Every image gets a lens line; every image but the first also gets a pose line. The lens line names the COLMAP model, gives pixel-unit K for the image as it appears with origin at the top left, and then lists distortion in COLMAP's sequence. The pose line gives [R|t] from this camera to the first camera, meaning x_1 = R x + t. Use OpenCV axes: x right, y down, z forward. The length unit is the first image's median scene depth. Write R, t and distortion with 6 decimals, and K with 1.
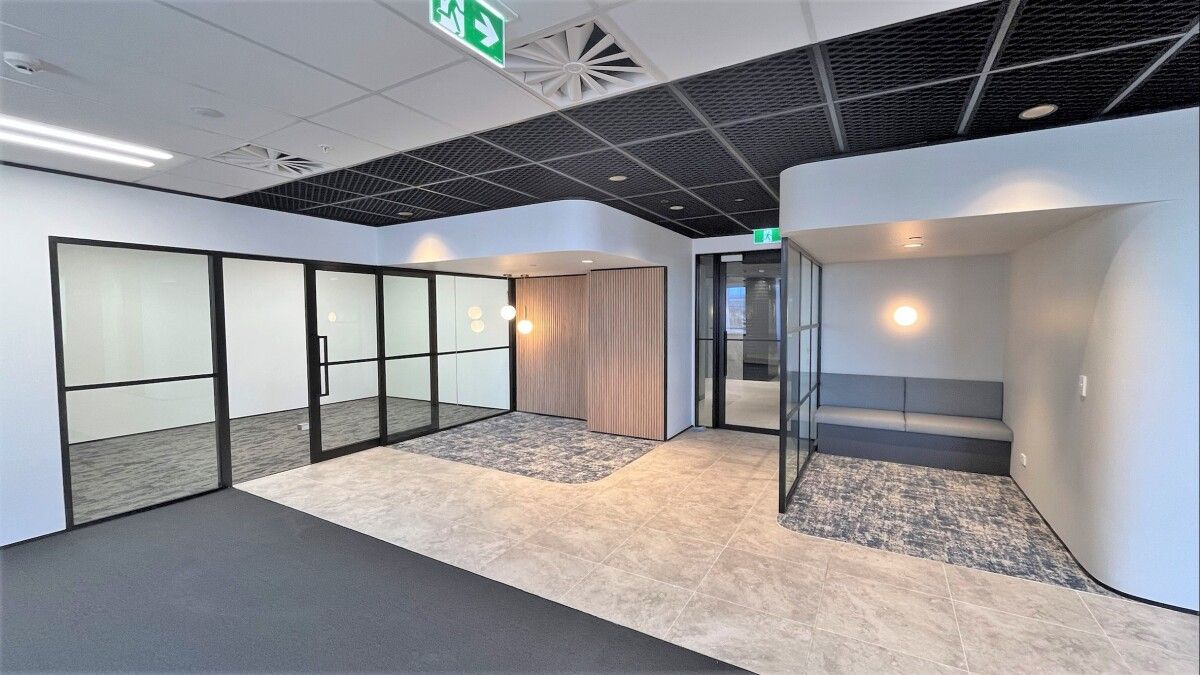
lens RADIAL K [[484.8, 0, 602.1], [0, 484.8, 335.9], [0, 0, 1]] dist [-0.005941, -0.000401]
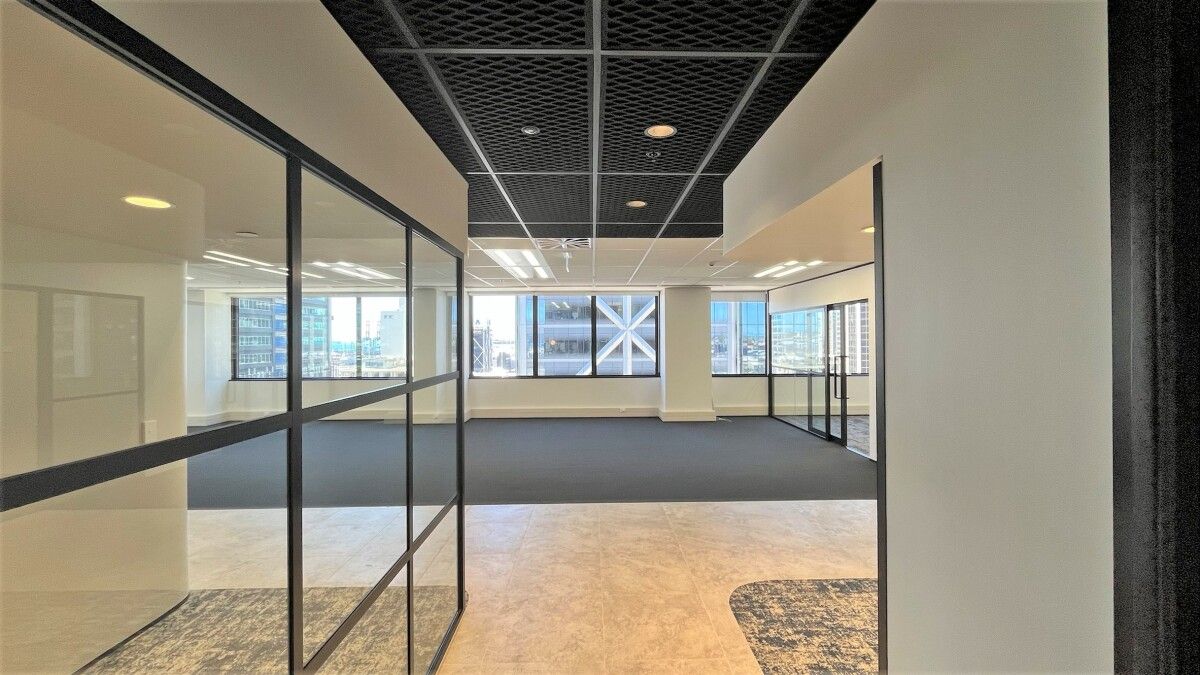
lens RADIAL K [[484.8, 0, 602.1], [0, 484.8, 335.9], [0, 0, 1]] dist [-0.005941, -0.000401]
pose [[-0.854783, 0.007861, -0.518926, 0.426283], [-0.013118, 0.999239, 0.036746, -0.073920], [0.518820, 0.038217, -0.854029, 1.299593]]
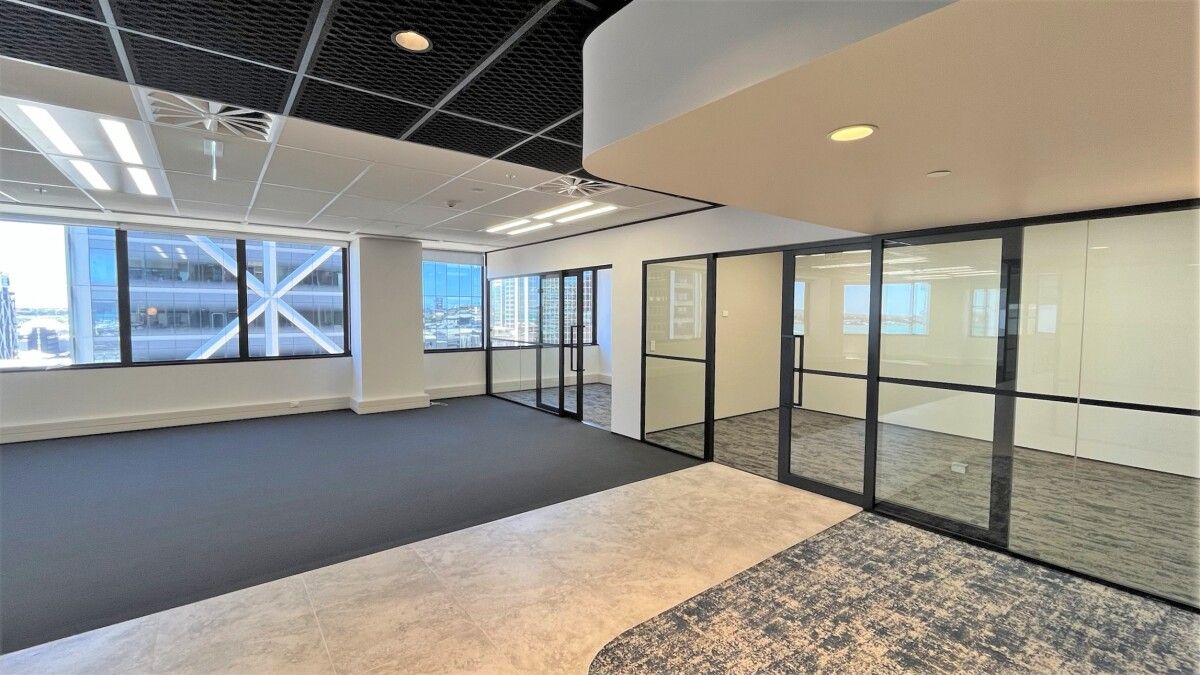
lens RADIAL K [[500.3, 0, 602.3], [0, 500.3, 336.8], [0, 0, 1]] dist [-0.002681, 0.000054]
pose [[-0.373178, 0.050423, -0.926389, 0.337873], [-0.046969, 0.996215, 0.073144, -0.045094], [0.926570, 0.070808, -0.369397, 1.022518]]
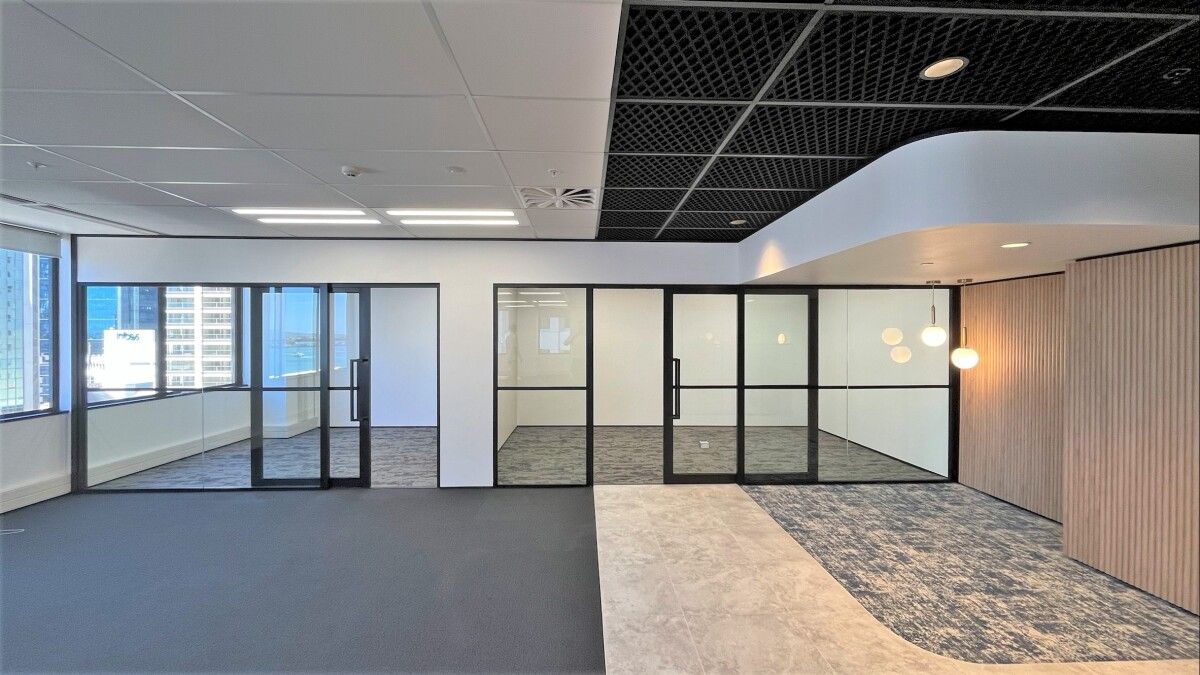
lens RADIAL K [[484.8, 0, 602.1], [0, 484.8, 335.9], [0, 0, 1]] dist [-0.005941, -0.000401]
pose [[0.531691, 0.005924, -0.846918, 0.193006], [-0.042863, 0.998882, -0.019923, -0.021104], [0.845853, 0.046894, 0.531351, 0.335039]]
